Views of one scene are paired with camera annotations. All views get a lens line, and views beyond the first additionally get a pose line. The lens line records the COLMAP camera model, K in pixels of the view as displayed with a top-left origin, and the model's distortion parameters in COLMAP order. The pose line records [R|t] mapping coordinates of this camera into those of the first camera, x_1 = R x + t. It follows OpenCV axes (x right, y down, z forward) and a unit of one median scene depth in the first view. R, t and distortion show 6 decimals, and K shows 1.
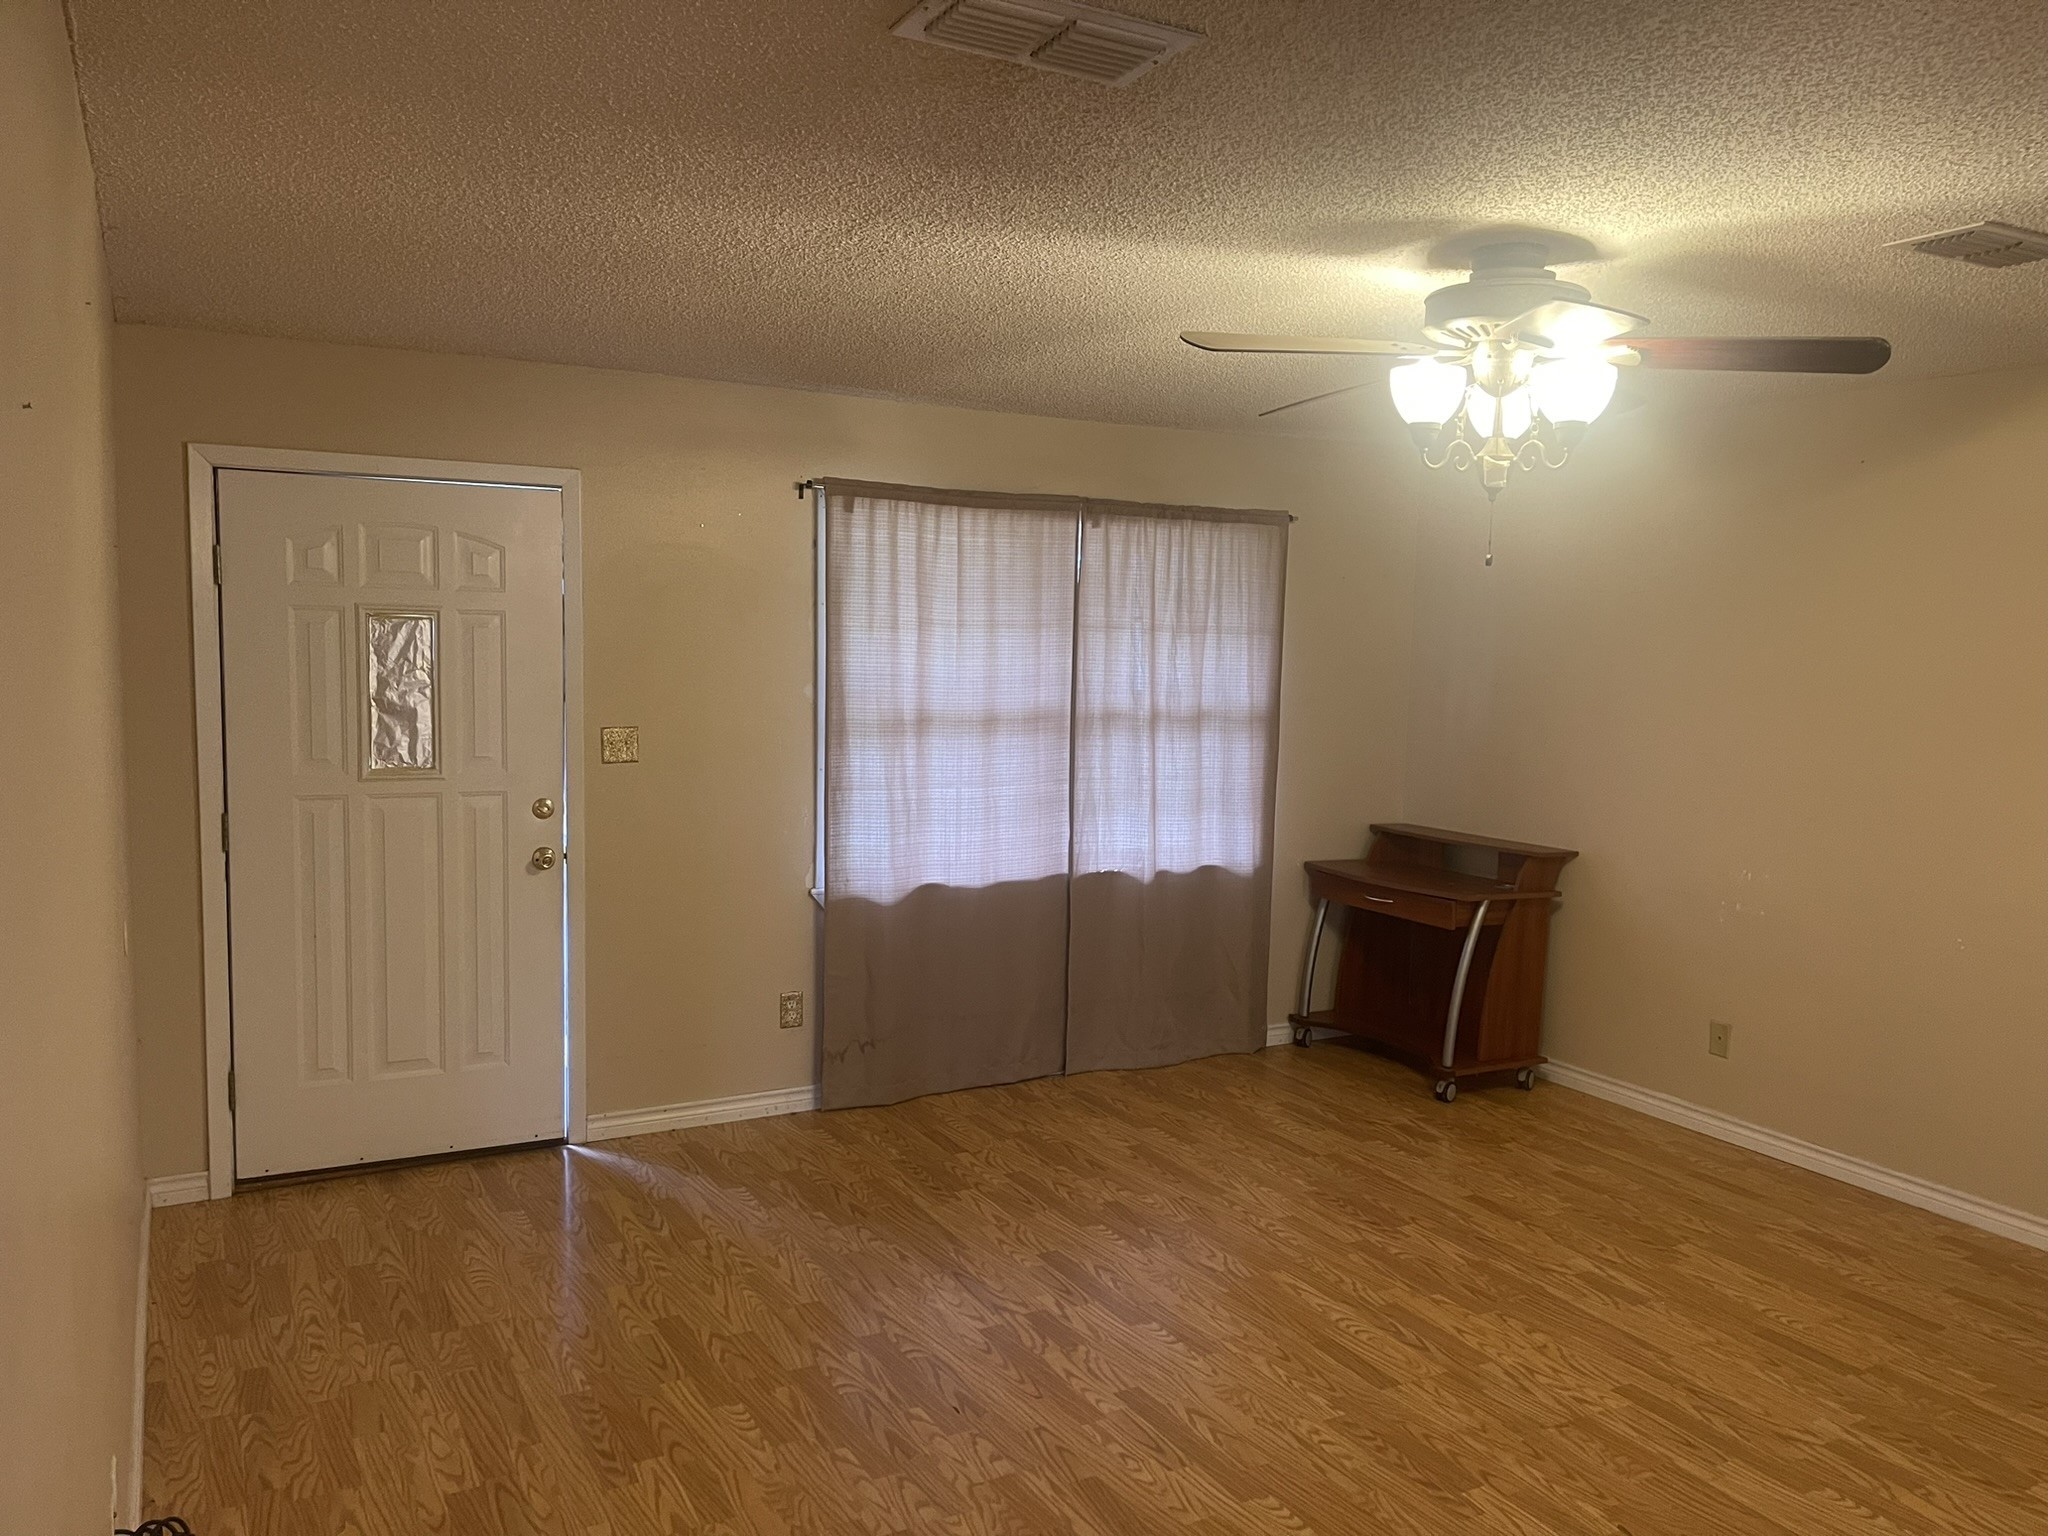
lens RADIAL K [[1530.2, 0, 1025.2], [0, 1530.2, 781.1], [0, 0, 1]] dist [0.081528, -0.096485]
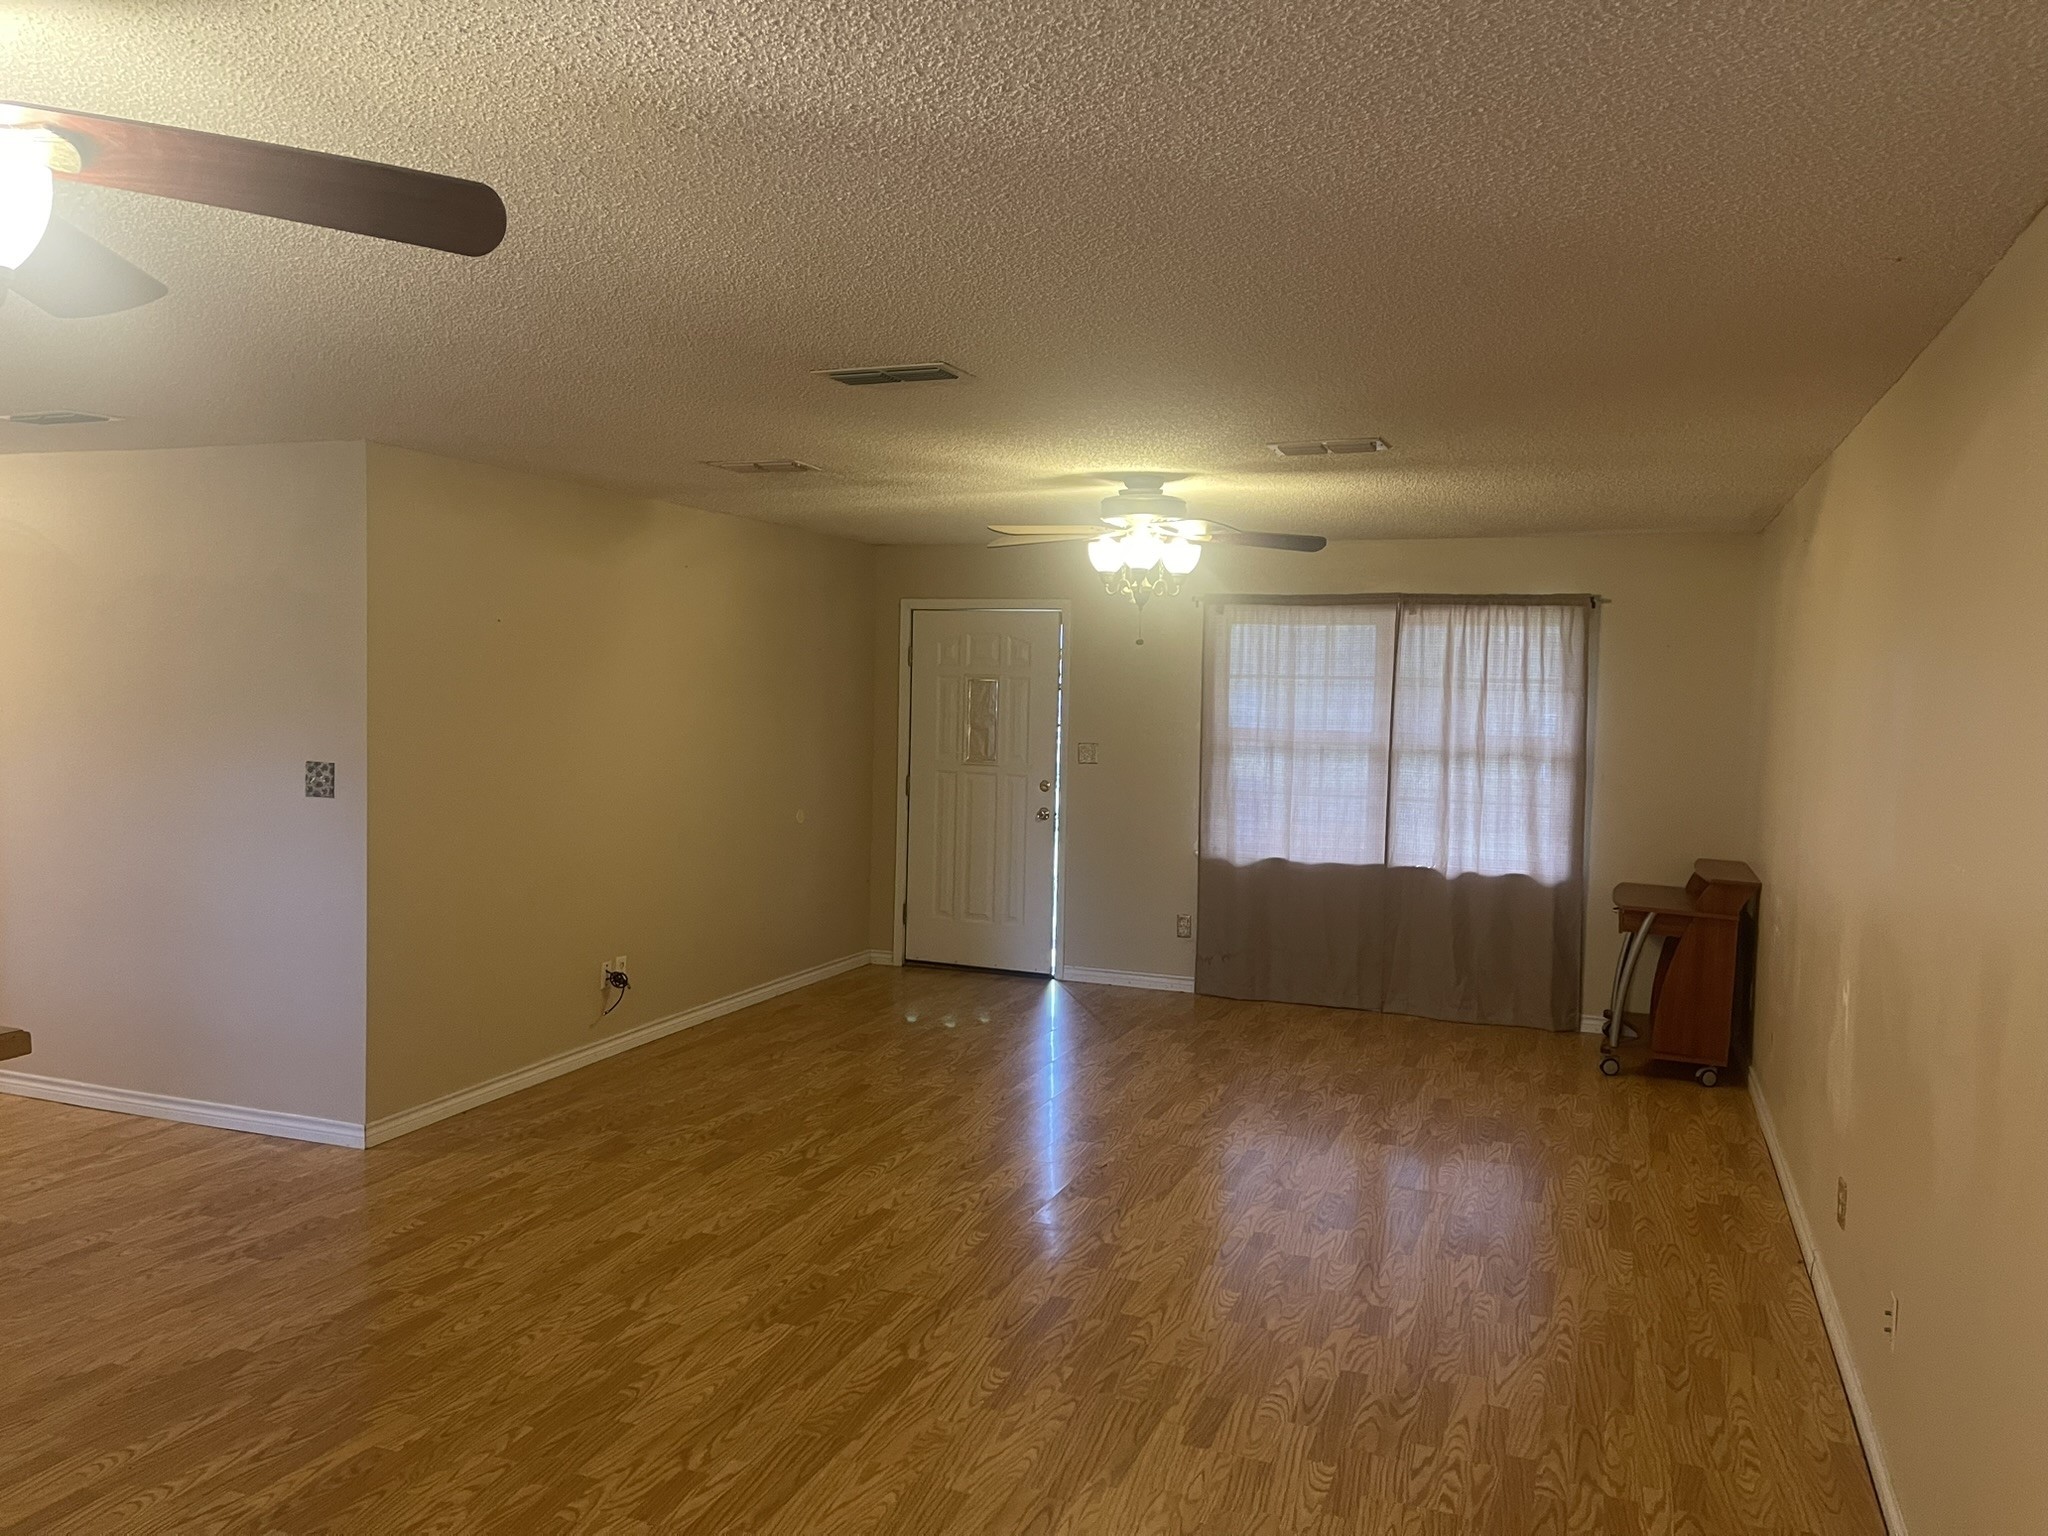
lens RADIAL K [[1524.9, 0, 1042.3], [0, 1524.9, 779.3], [0, 0, 1]] dist [0.085131, -0.110015]
pose [[0.653155, 0.042876, -0.756009, 0.904096], [-0.082984, 0.996435, -0.015183, 0.032275], [0.752663, 0.072654, 0.654385, -0.146292]]
